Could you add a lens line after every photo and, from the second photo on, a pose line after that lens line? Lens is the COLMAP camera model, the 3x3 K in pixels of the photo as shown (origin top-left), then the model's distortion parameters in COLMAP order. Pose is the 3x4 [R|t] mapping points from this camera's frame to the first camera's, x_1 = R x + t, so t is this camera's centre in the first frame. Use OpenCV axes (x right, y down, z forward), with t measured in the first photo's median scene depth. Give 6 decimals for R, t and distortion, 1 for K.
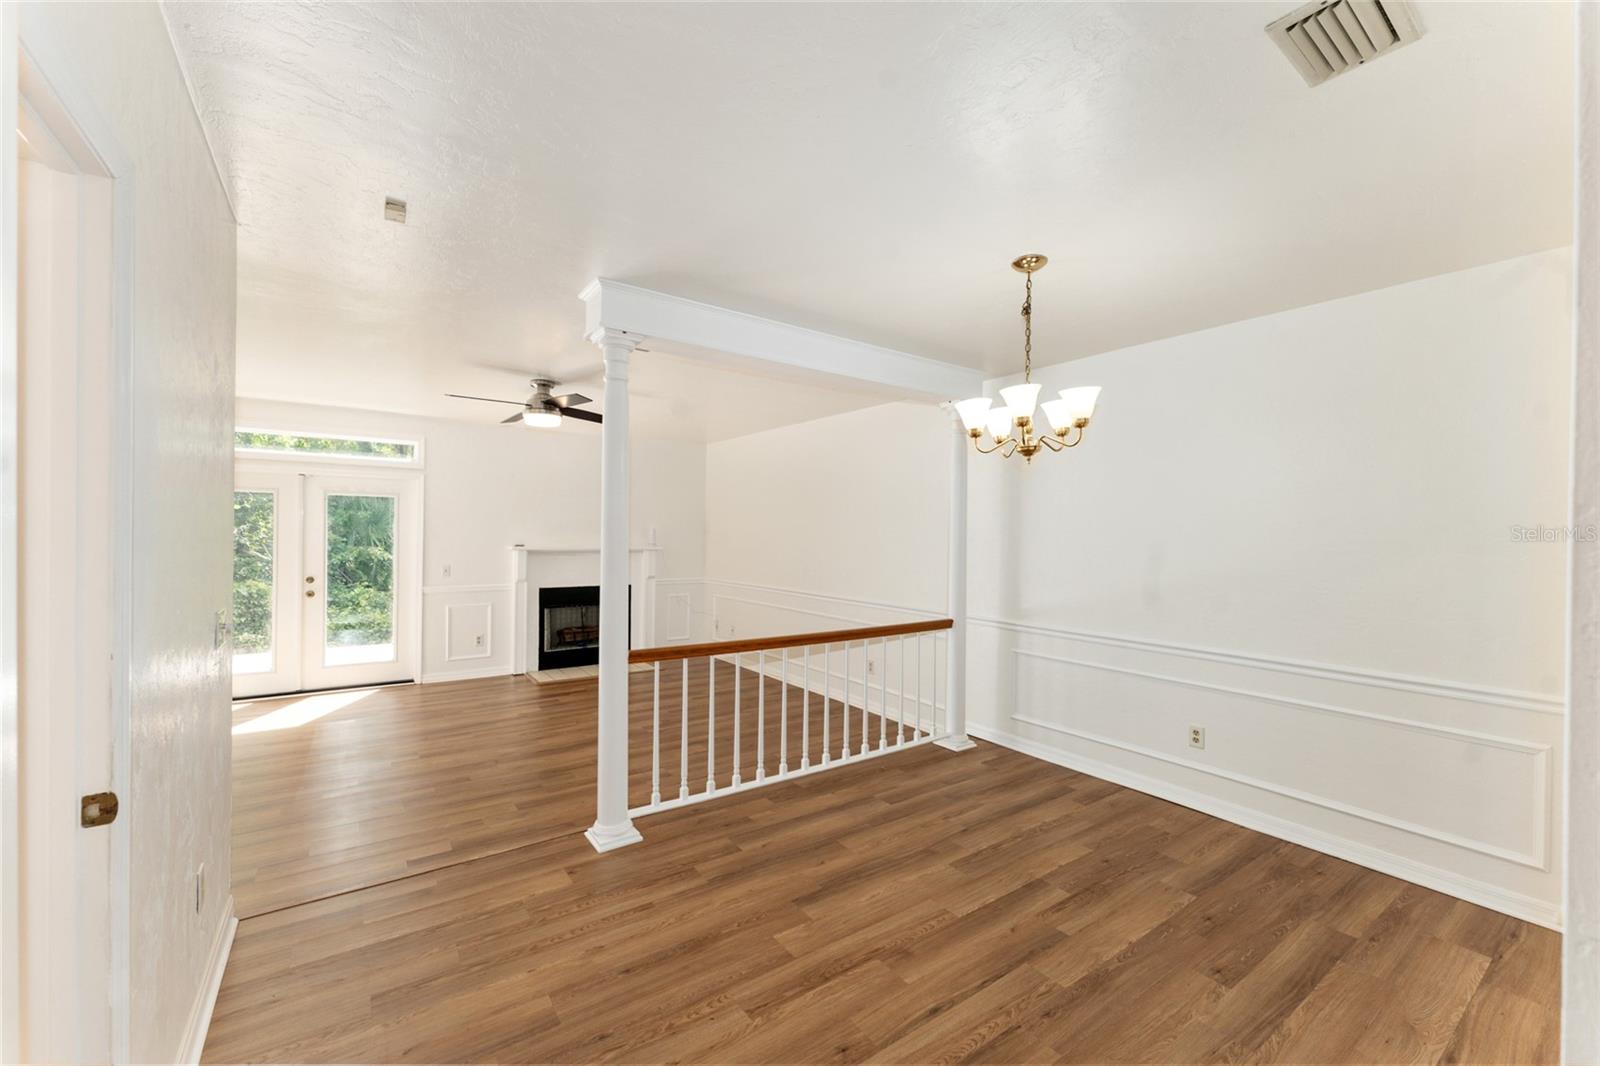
lens RADIAL K [[640.4, 0, 799.2], [0, 640.4, 533.4], [0, 0, 1]] dist [-0.000797, 0.000248]
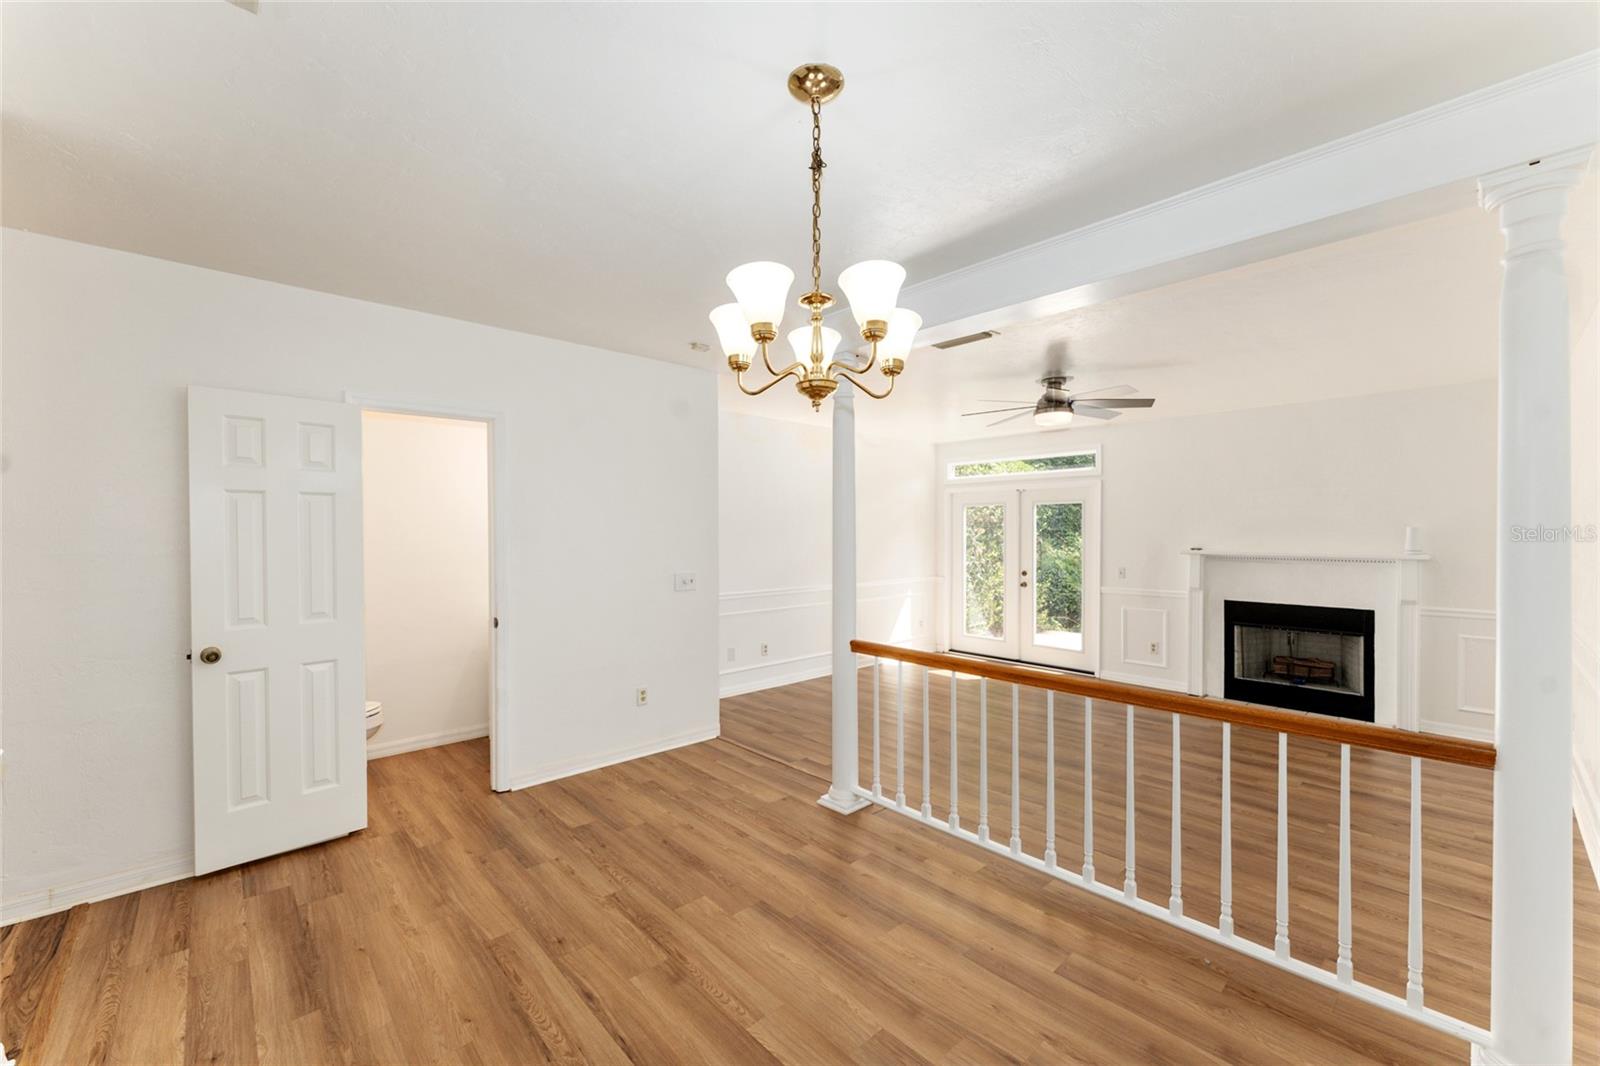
lens RADIAL K [[640.4, 0, 802.1], [0, 640.4, 536.9], [0, 0, 1]] dist [-0.000797, 0.000248]
pose [[0.134292, -0.002619, -0.990938, 0.776570], [0.000197, 0.999997, -0.002616, 0.008289], [0.990942, 0.000156, 0.134292, 0.731457]]
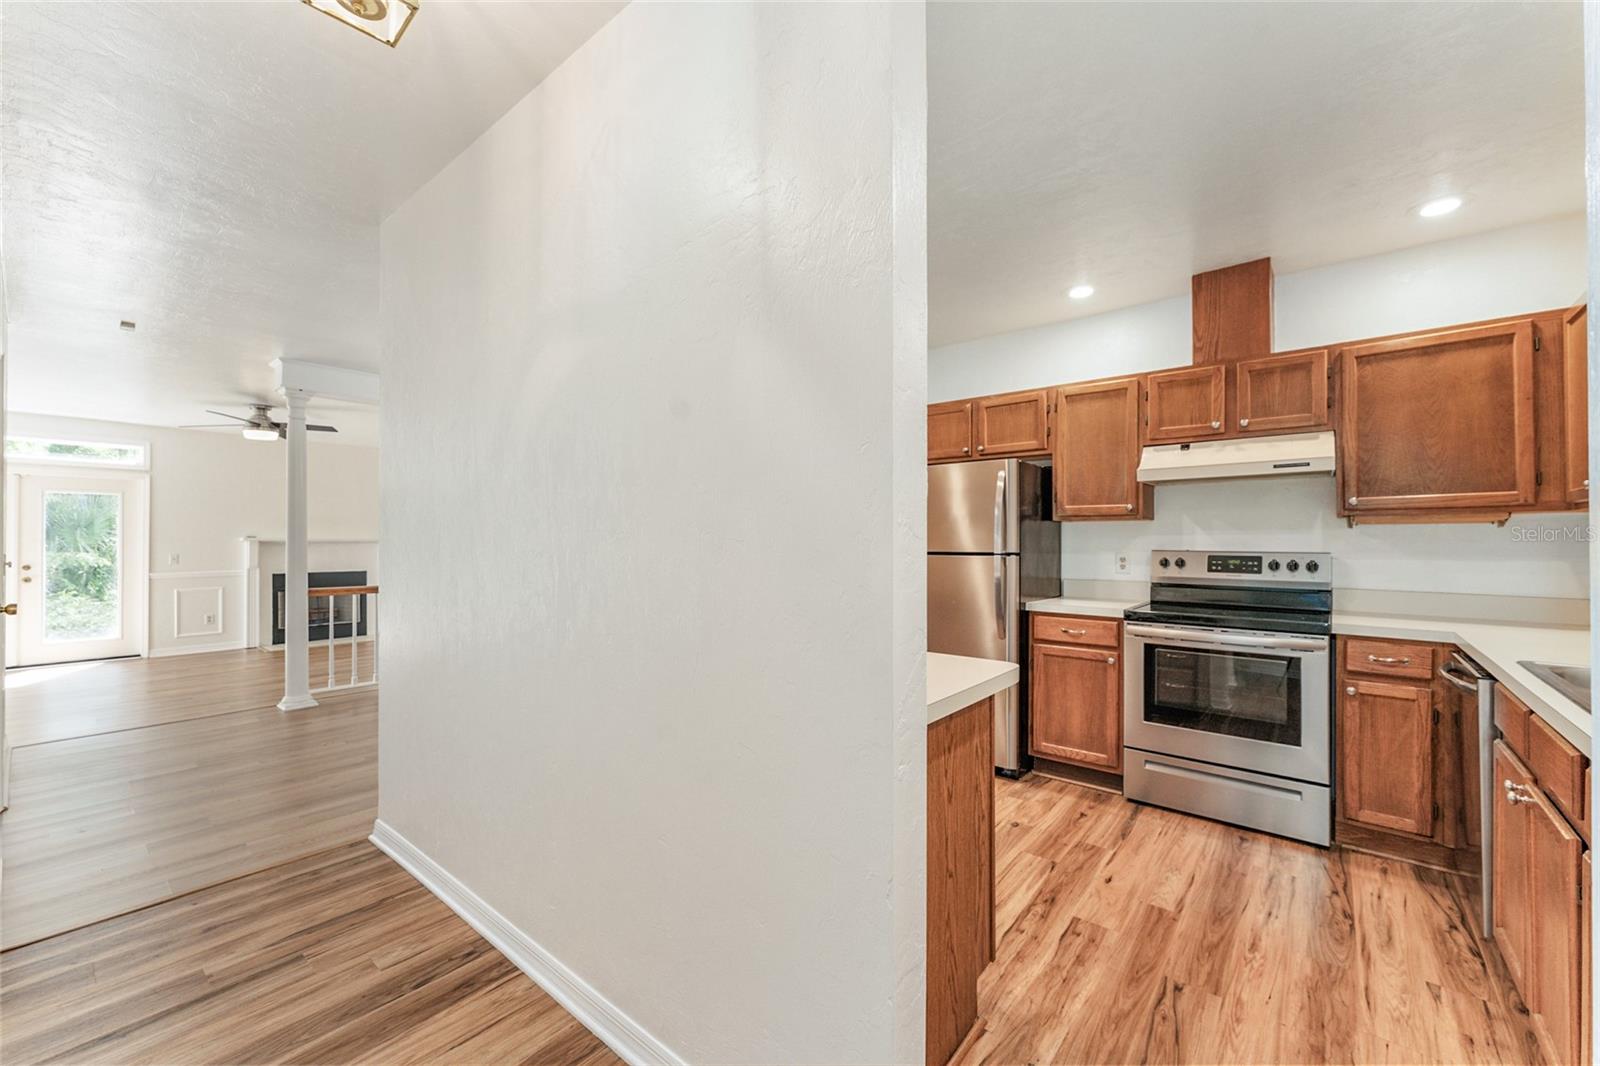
lens RADIAL K [[640.4, 0, 798.9], [0, 640.4, 534.8], [0, 0, 1]] dist [-0.000797, 0.000248]
pose [[0.965897, -0.012481, 0.258624, 0.476377], [0.014117, 0.999890, -0.004467, 0.072077], [-0.258540, 0.007966, 0.965968, -0.809951]]
